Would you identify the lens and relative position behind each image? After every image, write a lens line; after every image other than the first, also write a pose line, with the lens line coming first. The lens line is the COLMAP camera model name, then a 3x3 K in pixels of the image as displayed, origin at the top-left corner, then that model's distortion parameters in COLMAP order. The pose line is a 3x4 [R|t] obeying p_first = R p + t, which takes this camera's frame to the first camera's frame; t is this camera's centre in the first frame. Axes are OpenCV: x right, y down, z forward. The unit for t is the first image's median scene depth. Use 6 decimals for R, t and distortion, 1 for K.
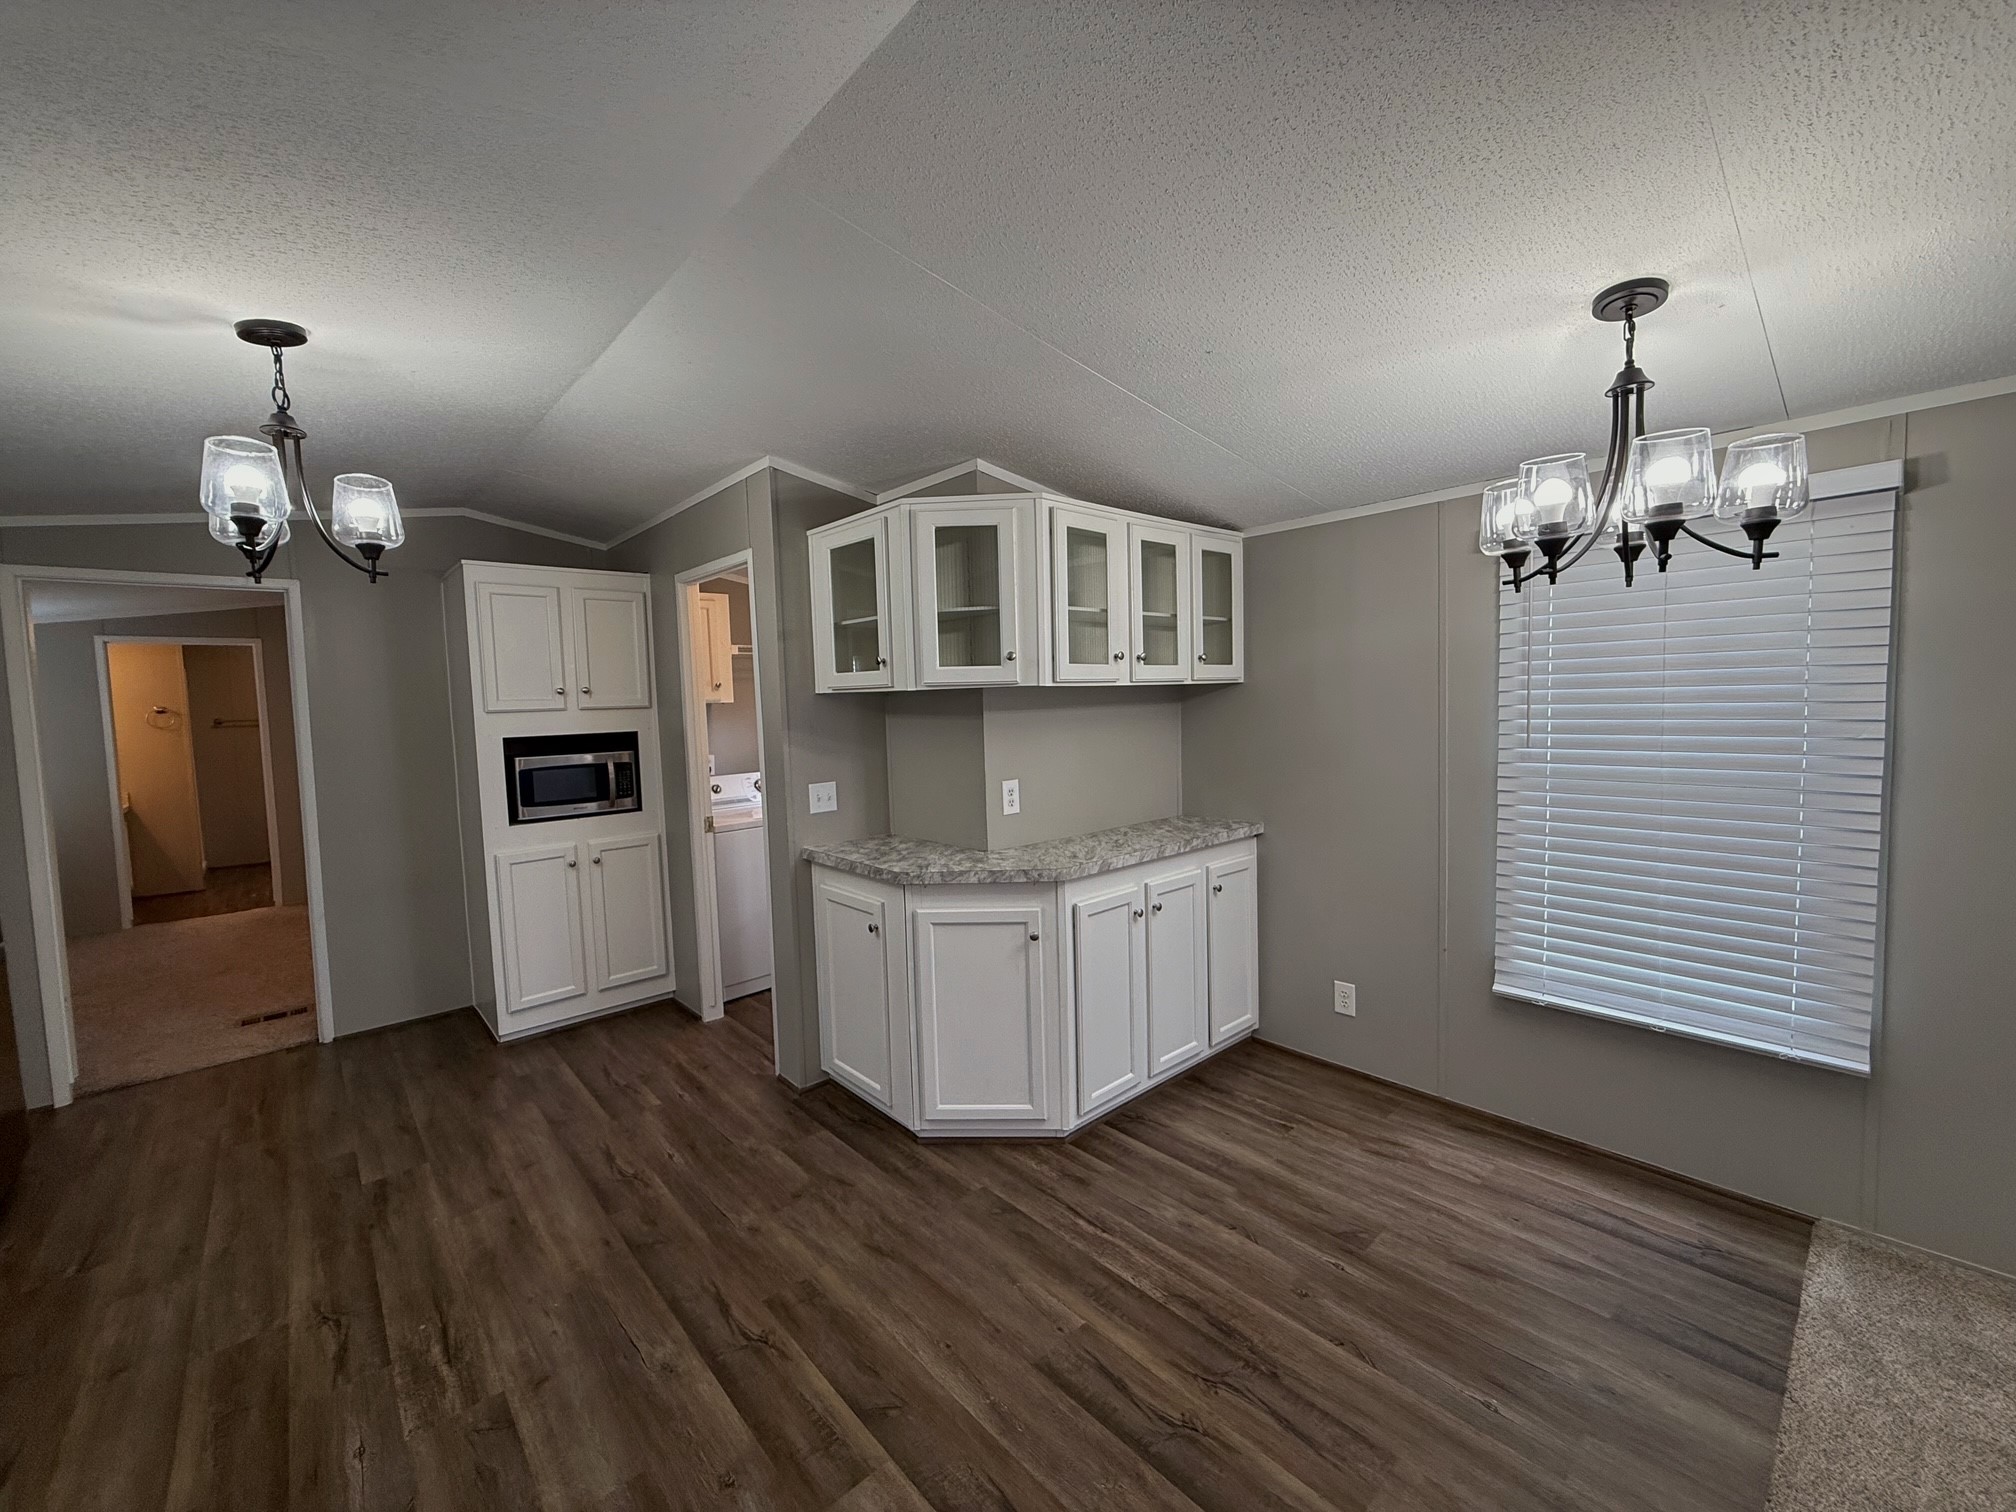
lens RADIAL K [[804.1, 0, 1003.4], [0, 804.1, 746.9], [0, 0, 1]] dist [0.008191, 0.000079]
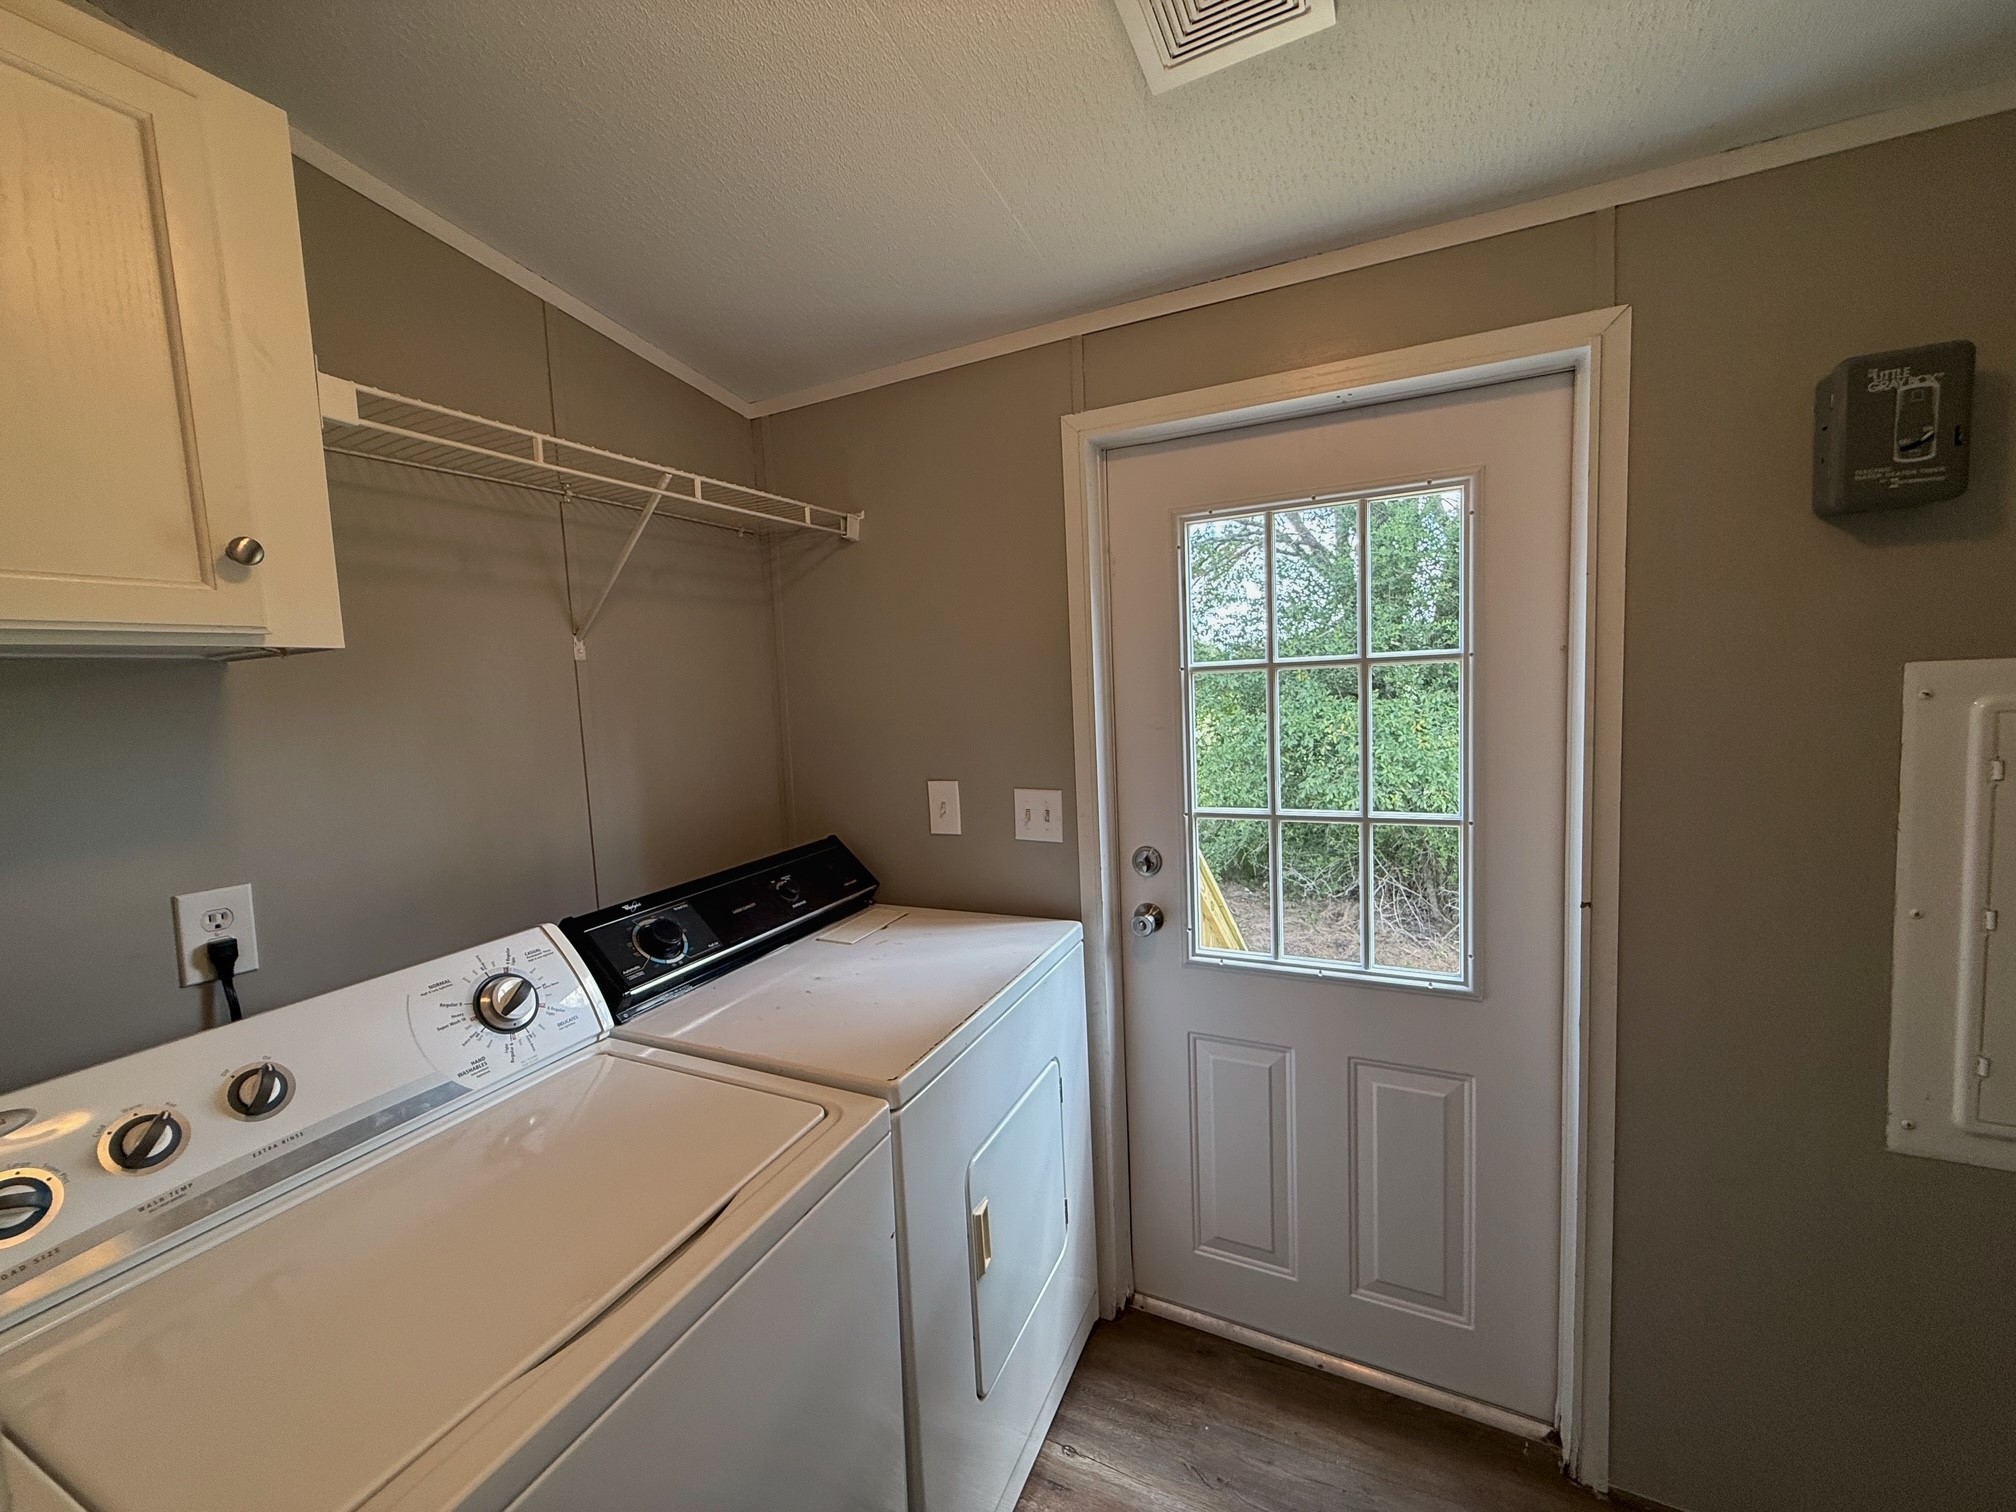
lens RADIAL K [[804.1, 0, 1004.6], [0, 804.1, 748.6], [0, 0, 1]] dist [0.008191, 0.000079]
pose [[0.927573, -0.041351, 0.371346, -0.313233], [0.037699, 0.999143, 0.017092, -0.031292], [-0.371735, -0.001855, 0.928337, 0.908636]]
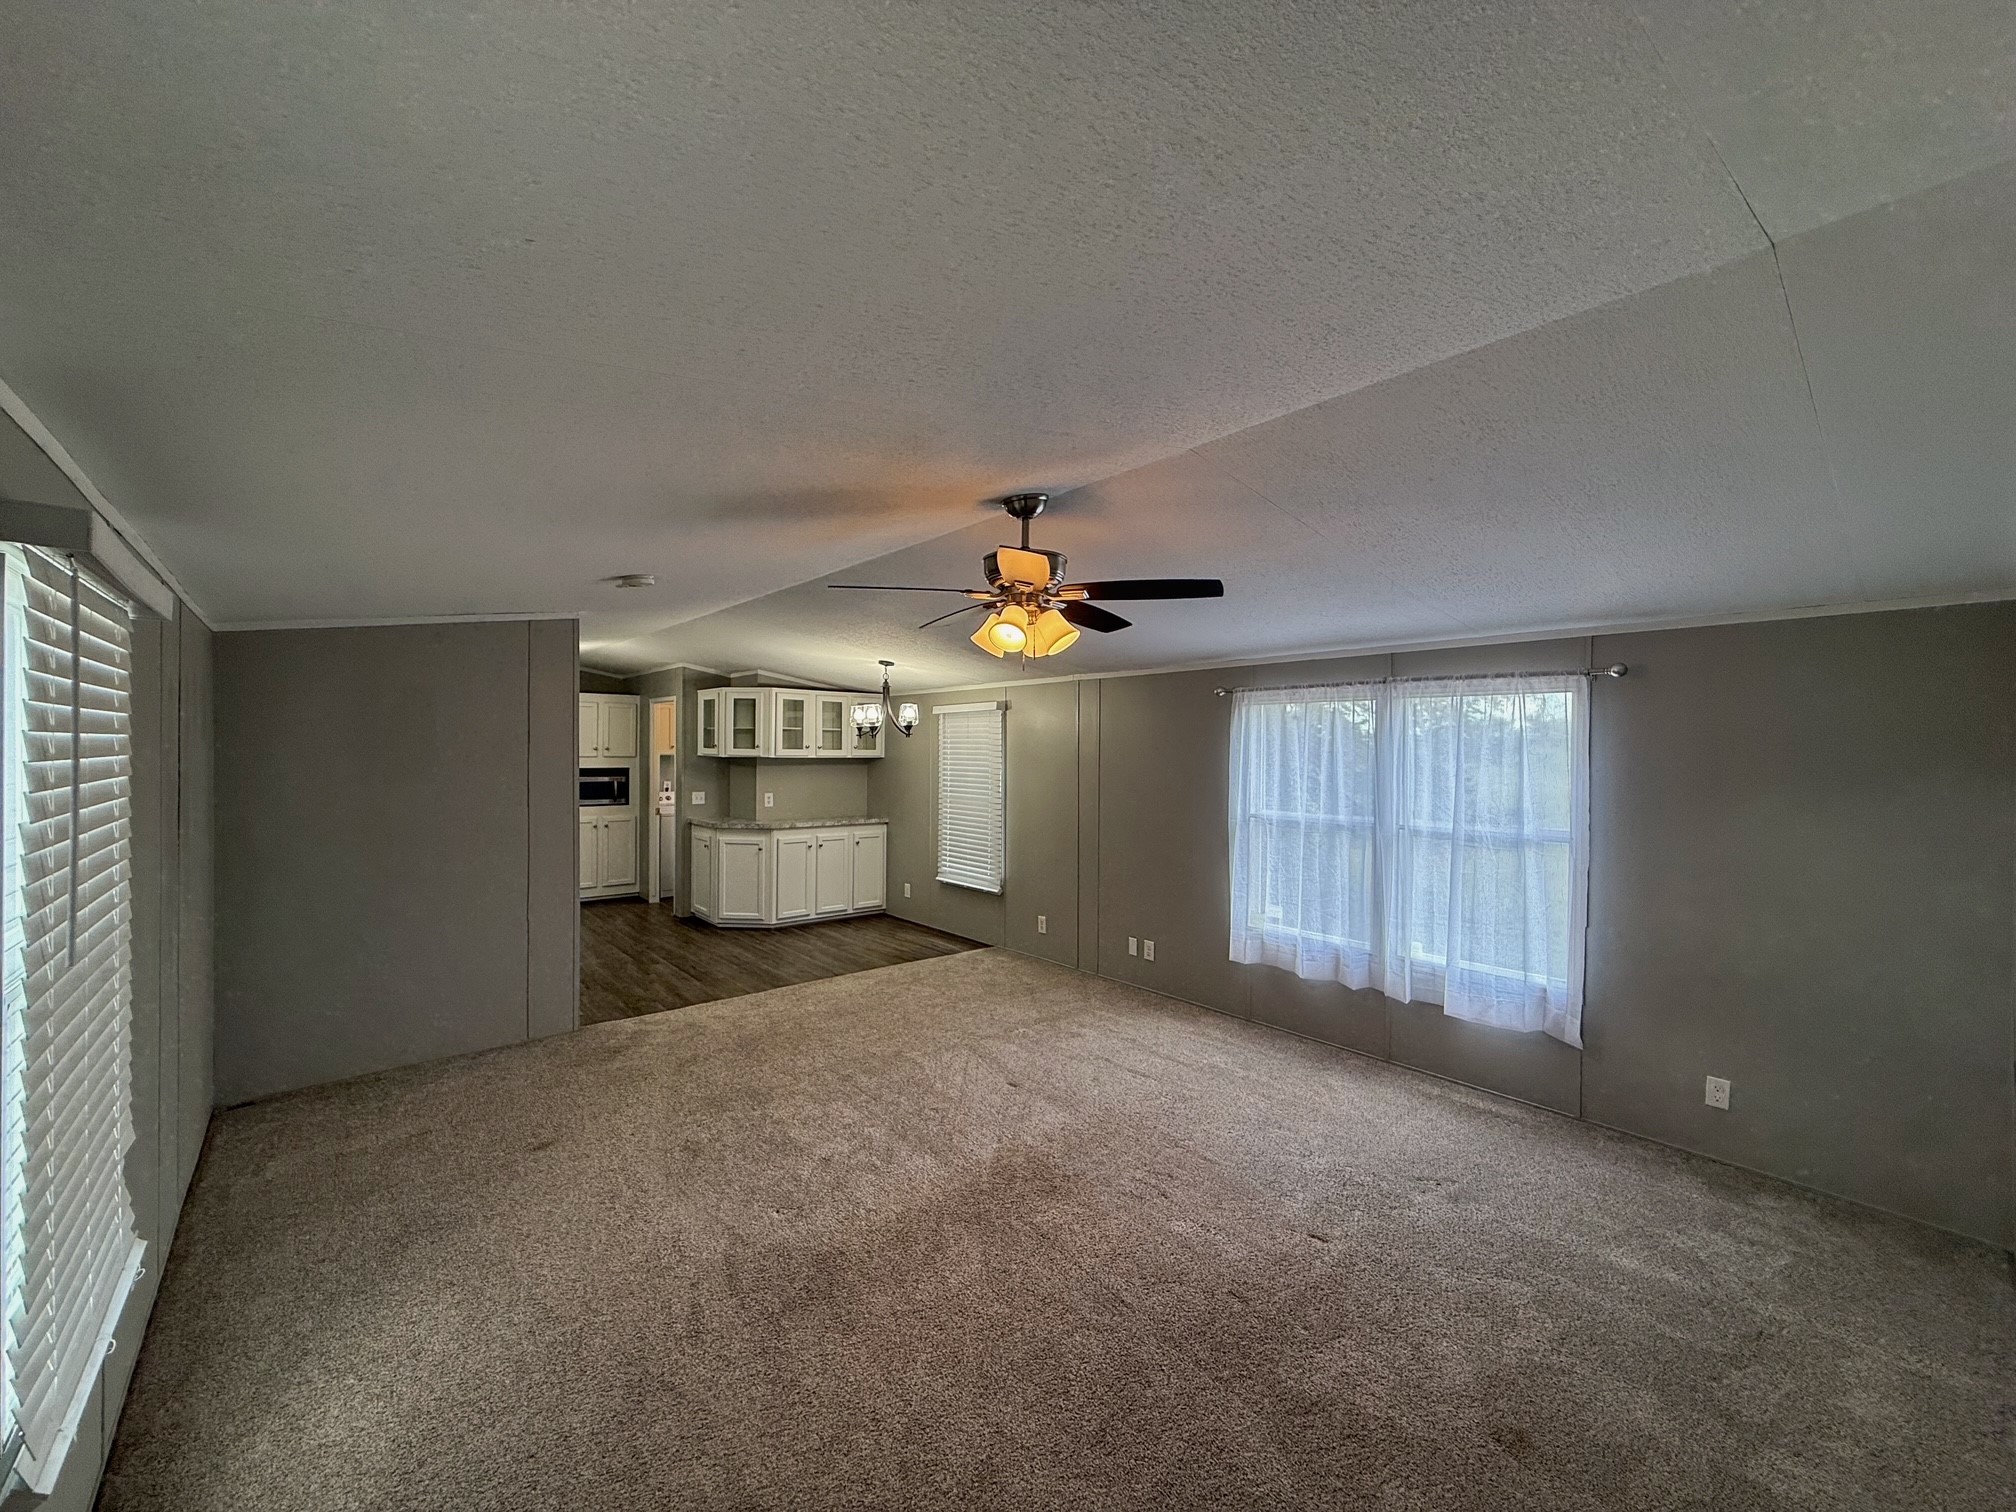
lens RADIAL K [[804.1, 0, 1007.4], [0, 804.1, 755.2], [0, 0, 1]] dist [0.008191, 0.000079]
pose [[0.998777, 0.041483, -0.026897, 0.835631], [-0.042771, 0.997873, -0.049200, 0.014080], [0.024799, 0.050290, 0.998427, -1.539028]]
